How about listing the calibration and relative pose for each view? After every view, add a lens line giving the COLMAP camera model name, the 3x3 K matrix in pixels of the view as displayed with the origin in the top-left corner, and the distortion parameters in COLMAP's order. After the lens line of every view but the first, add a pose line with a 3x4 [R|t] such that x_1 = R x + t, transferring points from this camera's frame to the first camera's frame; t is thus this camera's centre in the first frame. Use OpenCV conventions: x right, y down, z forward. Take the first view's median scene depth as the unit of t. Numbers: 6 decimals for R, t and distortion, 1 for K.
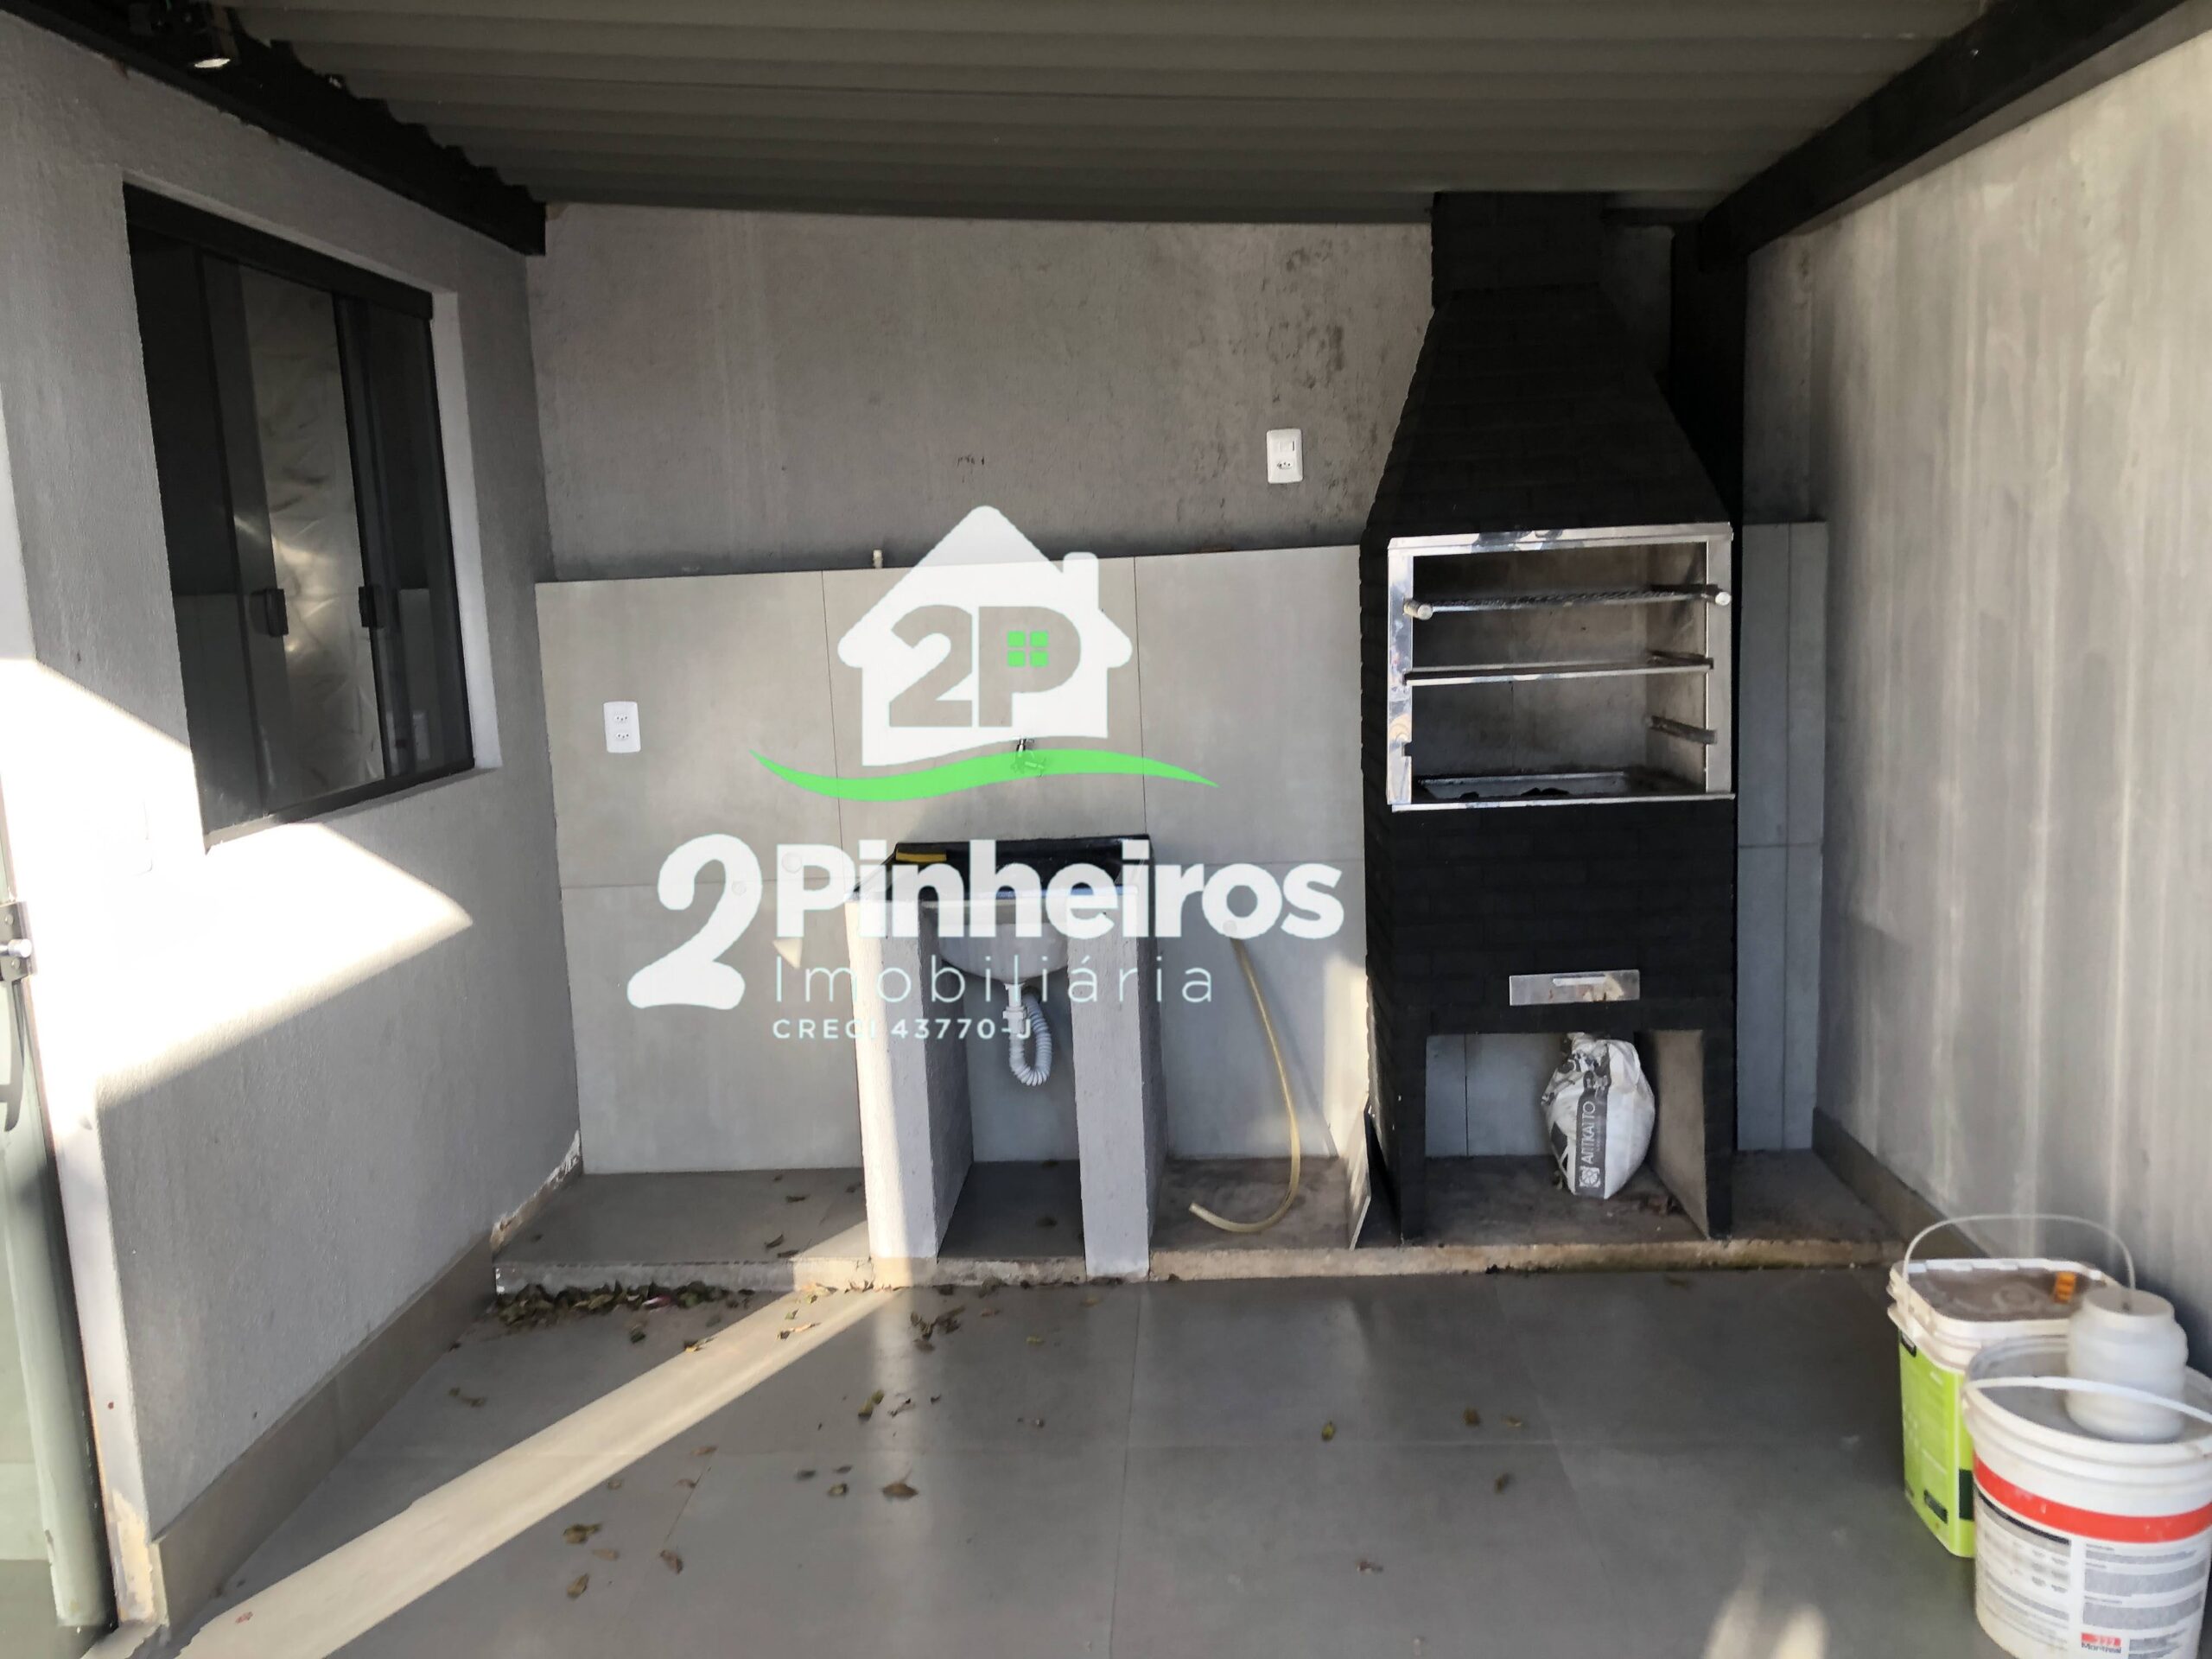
lens RADIAL K [[1819.0, 0, 1157.6], [0, 1819.0, 954.2], [0, 0, 1]] dist [0.014839, -0.006112]
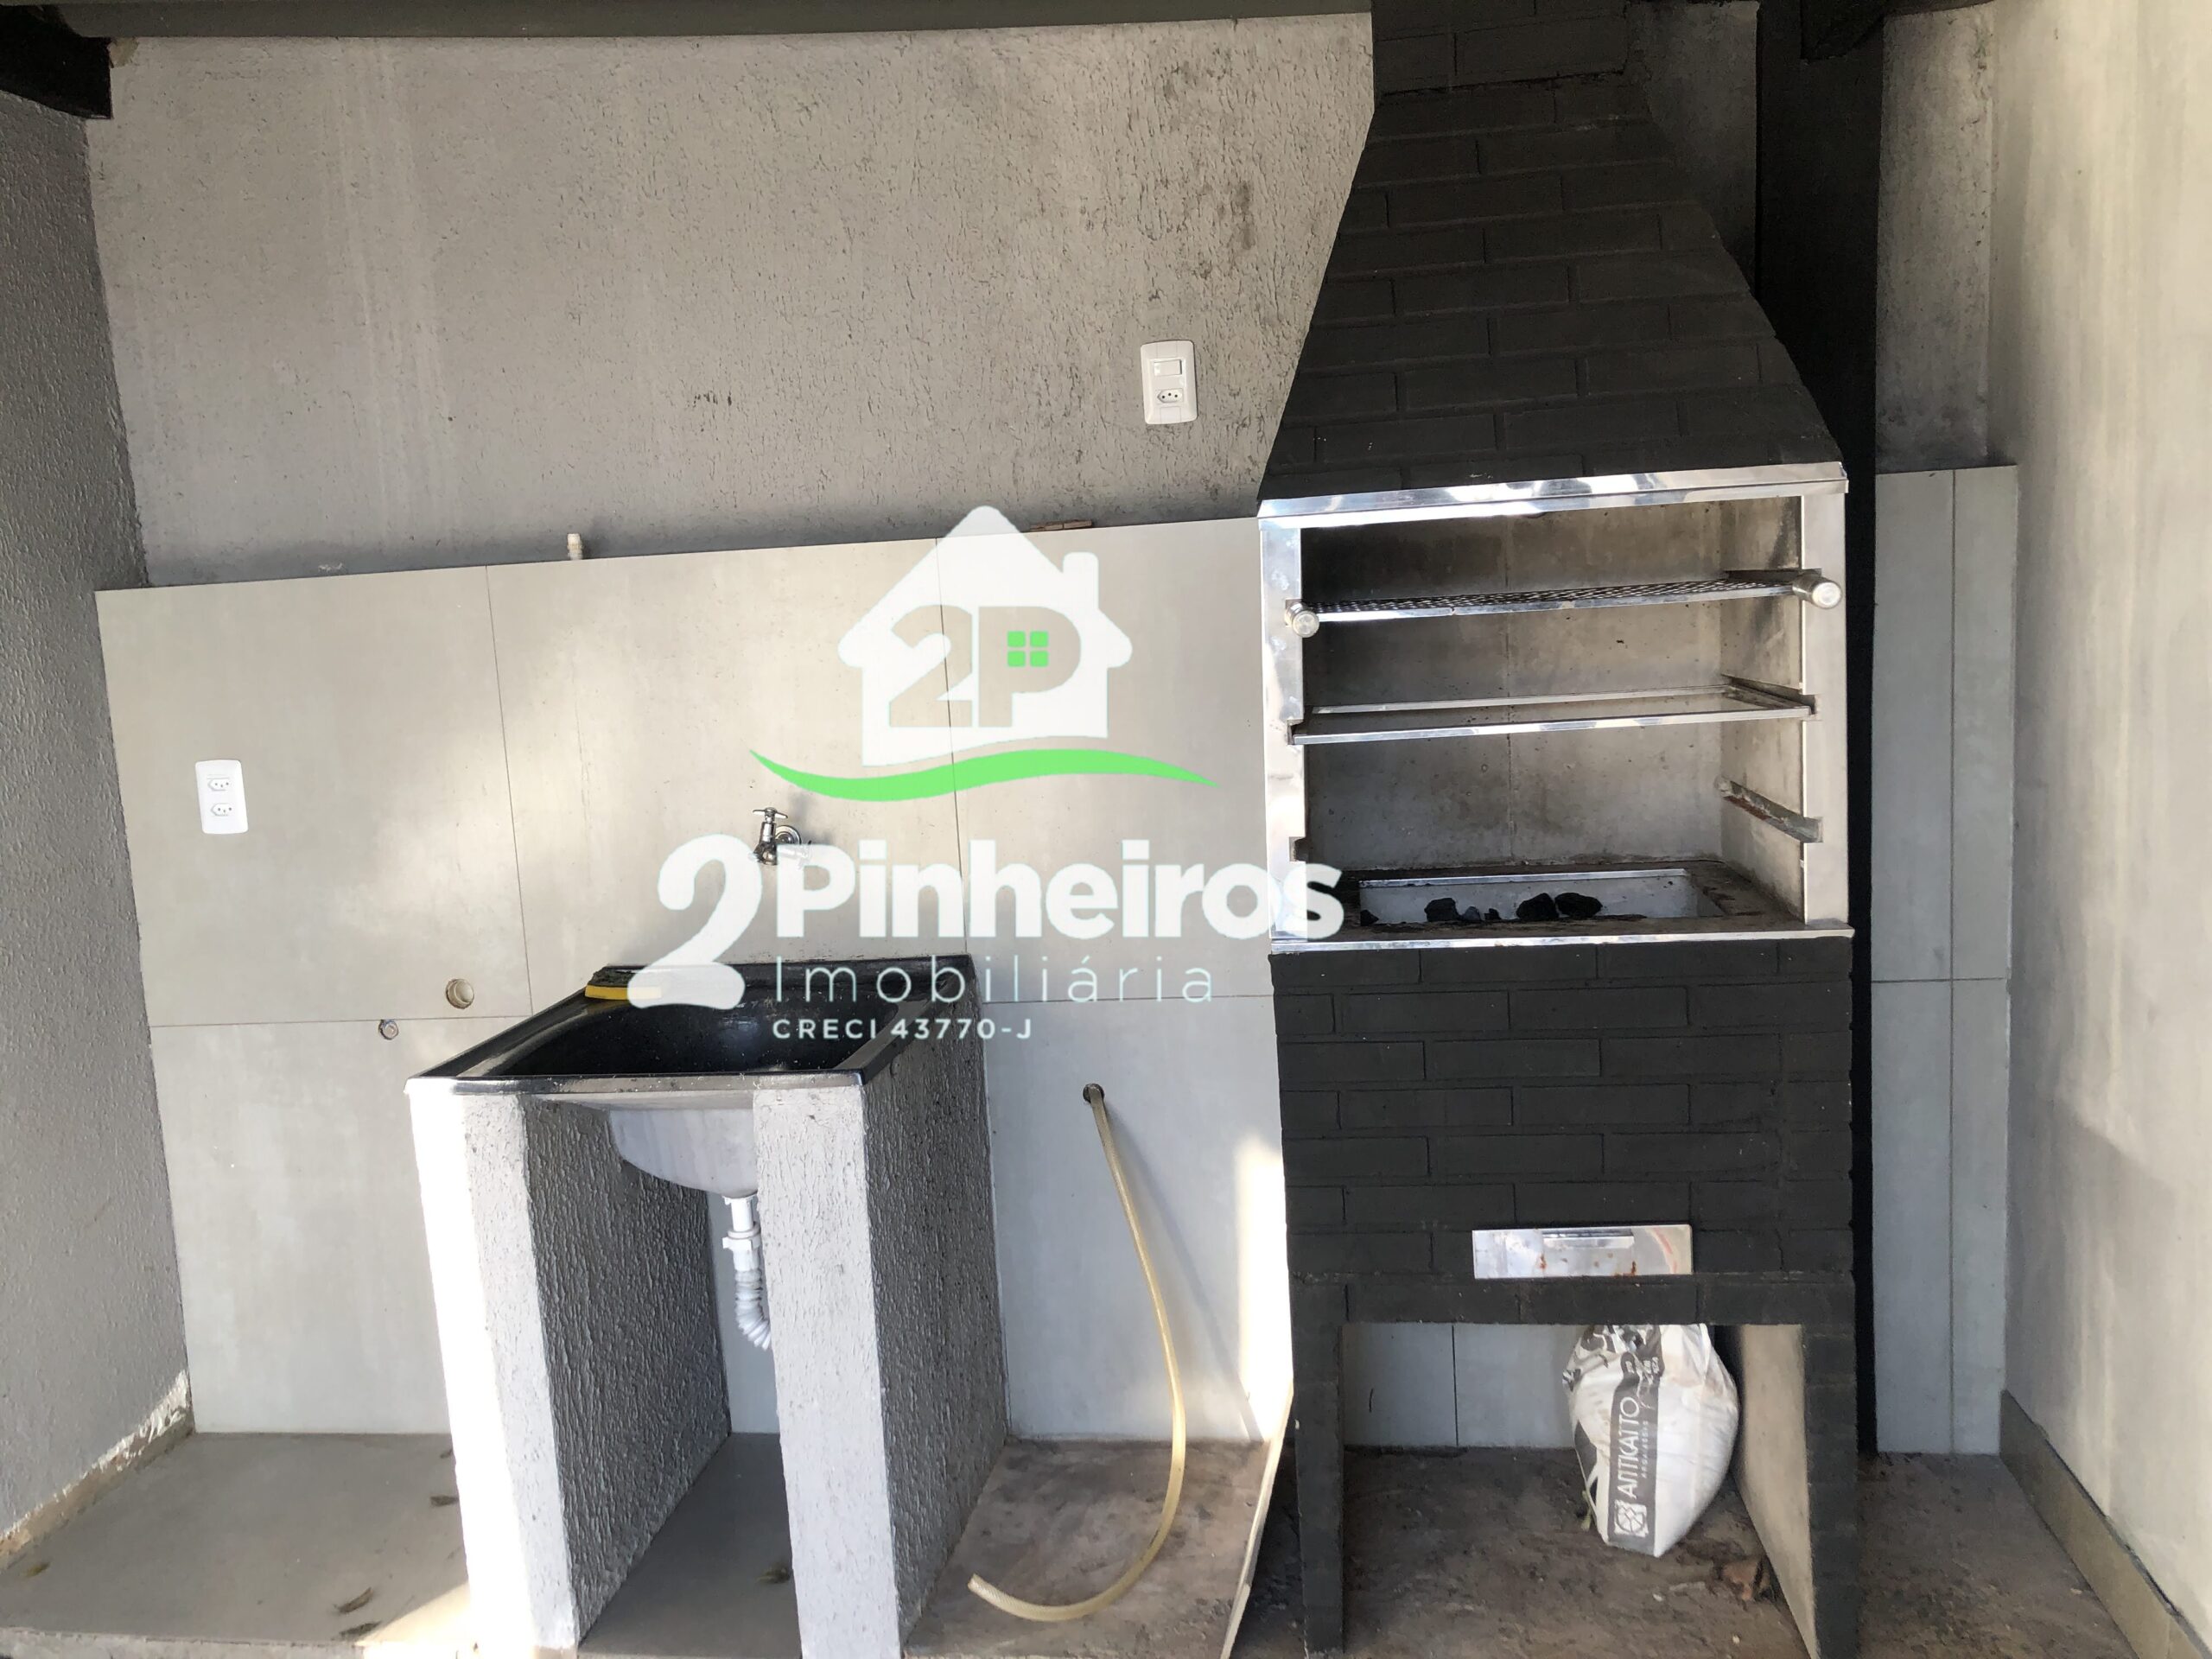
lens RADIAL K [[1819.0, 0, 1196.9], [0, 1819.0, 923.2], [0, 0, 1]] dist [0.014839, -0.006112]
pose [[0.997617, -0.001057, -0.068985, 0.136602], [0.000245, 0.999931, -0.011771, -0.076749], [0.068992, 0.011726, 0.997548, 0.376909]]
